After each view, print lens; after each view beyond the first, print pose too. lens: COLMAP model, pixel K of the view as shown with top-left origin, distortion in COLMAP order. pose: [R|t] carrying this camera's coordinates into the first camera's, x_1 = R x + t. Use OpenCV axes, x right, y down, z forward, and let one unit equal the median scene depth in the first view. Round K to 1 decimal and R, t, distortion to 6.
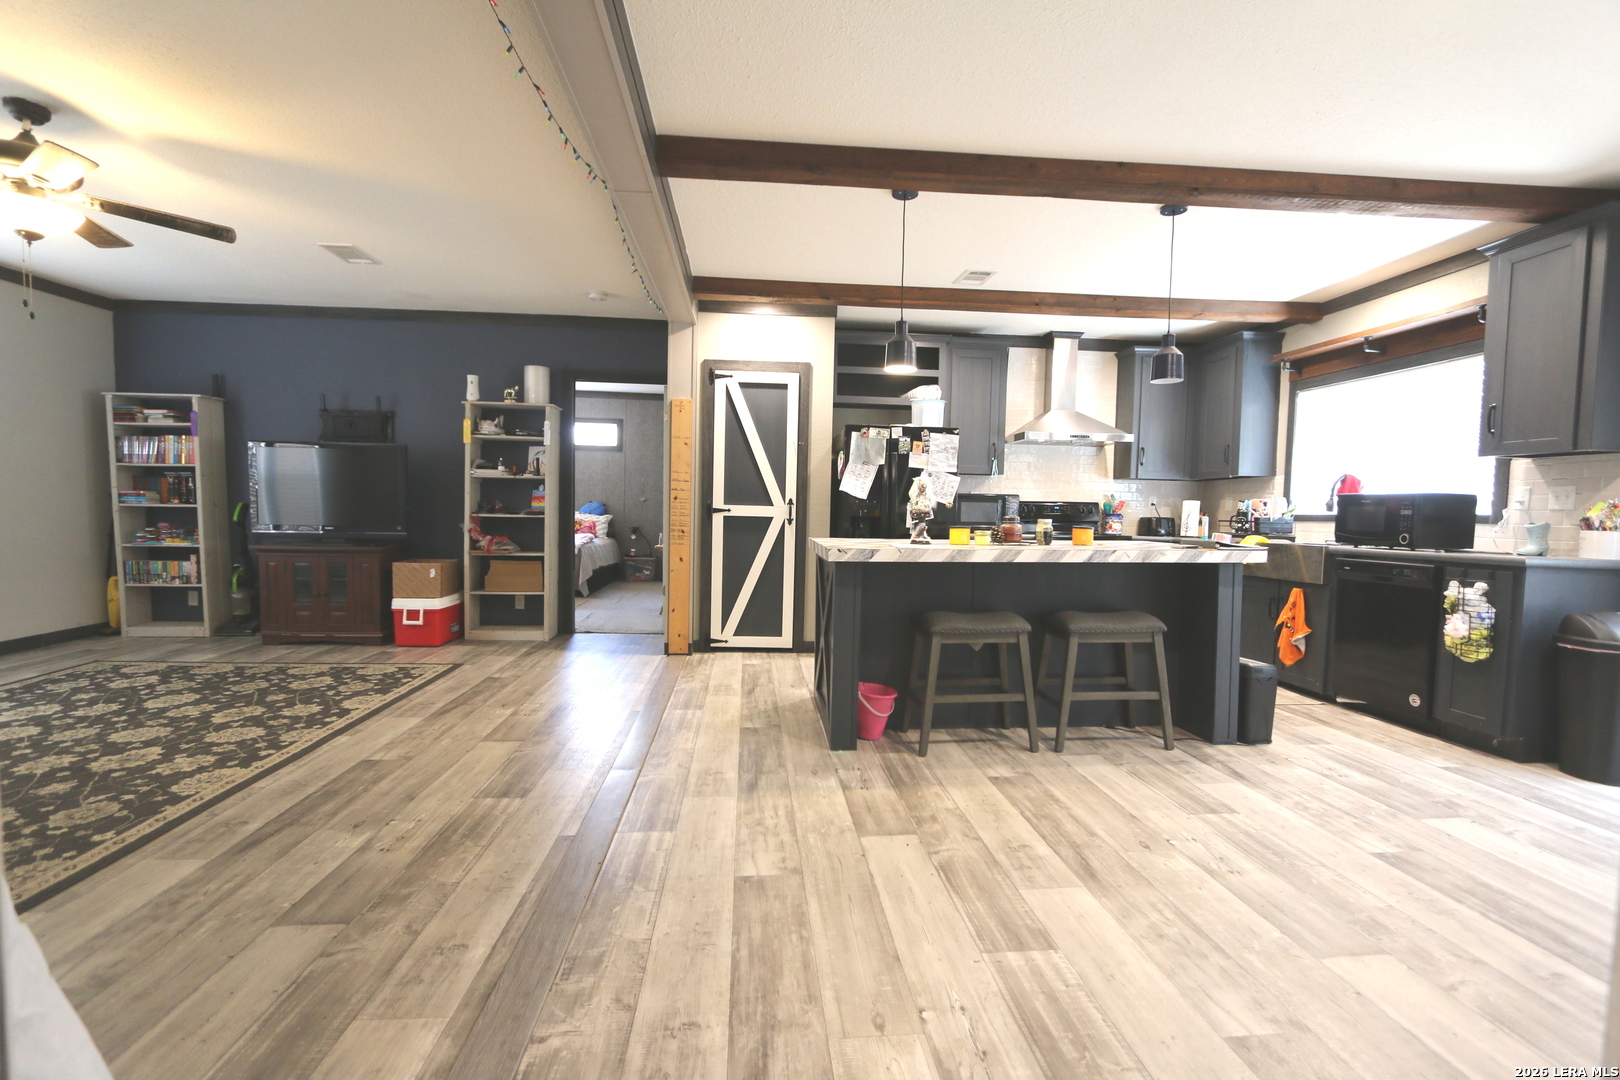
lens RADIAL K [[734.5, 0, 811.3], [0, 734.5, 544.9], [0, 0, 1]] dist [-0.017173, 0.000091]
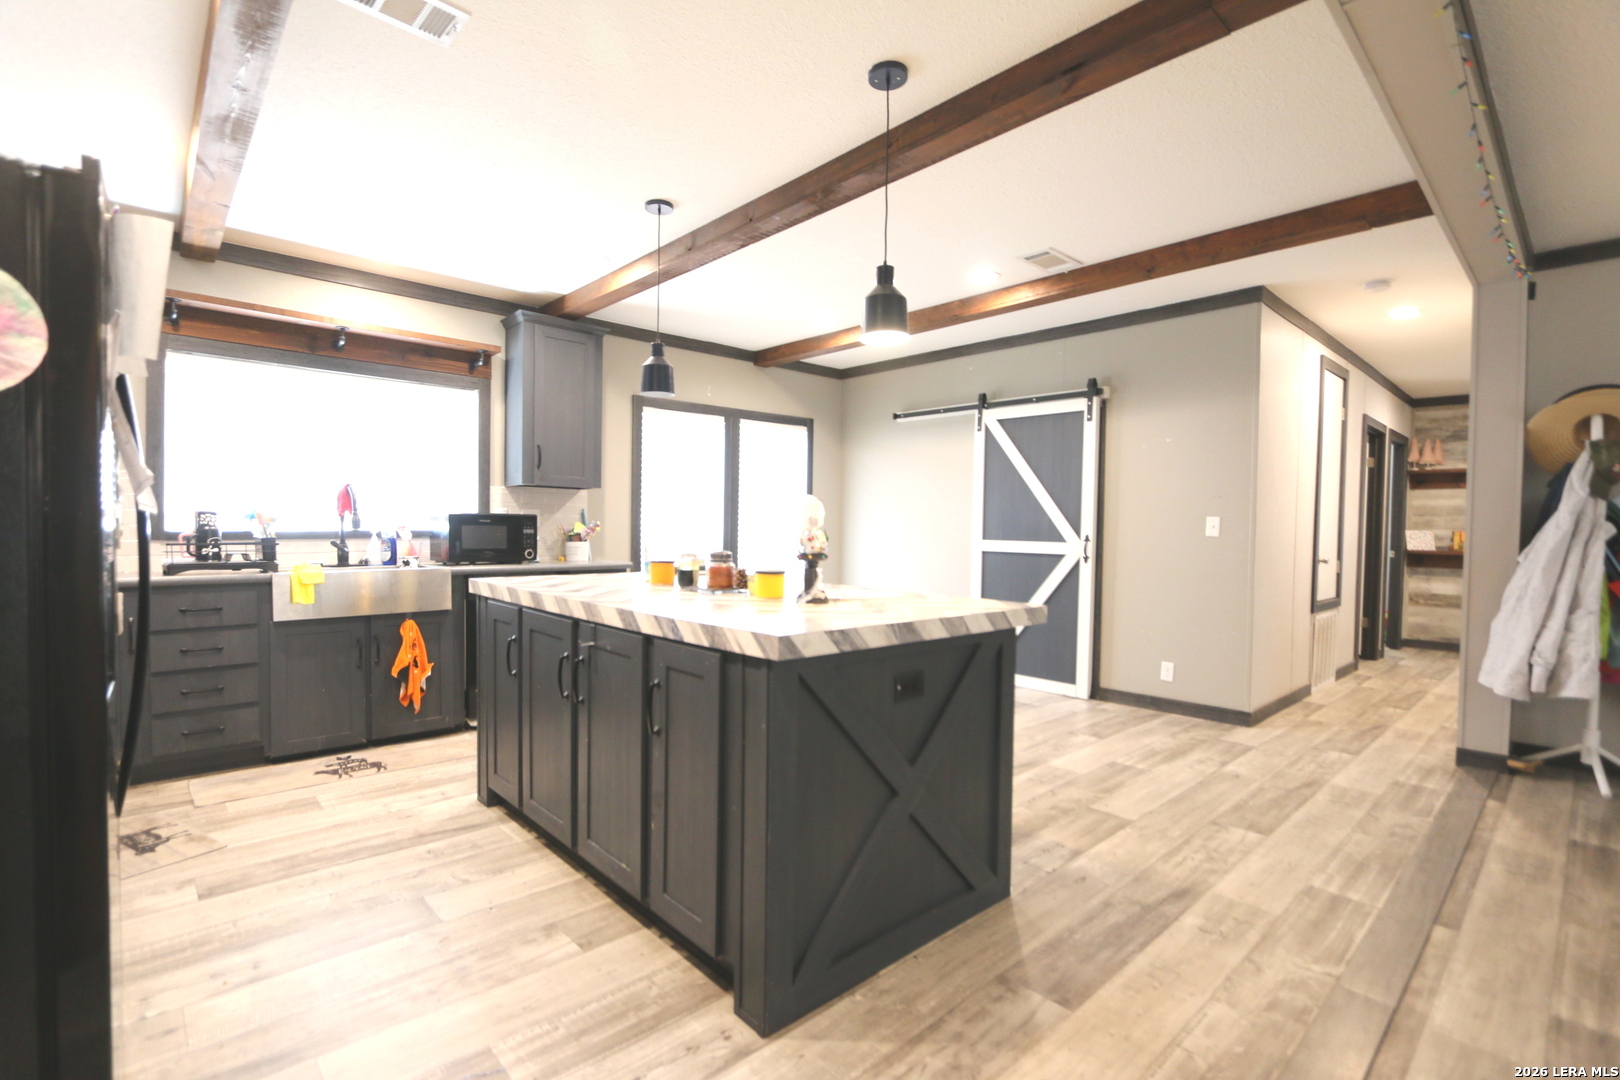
lens RADIAL K [[734.5, 0, 810.4], [0, 734.5, 548.3], [0, 0, 1]] dist [-0.017173, 0.000091]
pose [[-0.609409, -0.043925, 0.791638, -0.189574], [0.017109, 0.997503, 0.068518, -0.048159], [-0.792671, 0.055300, -0.607136, 0.748879]]
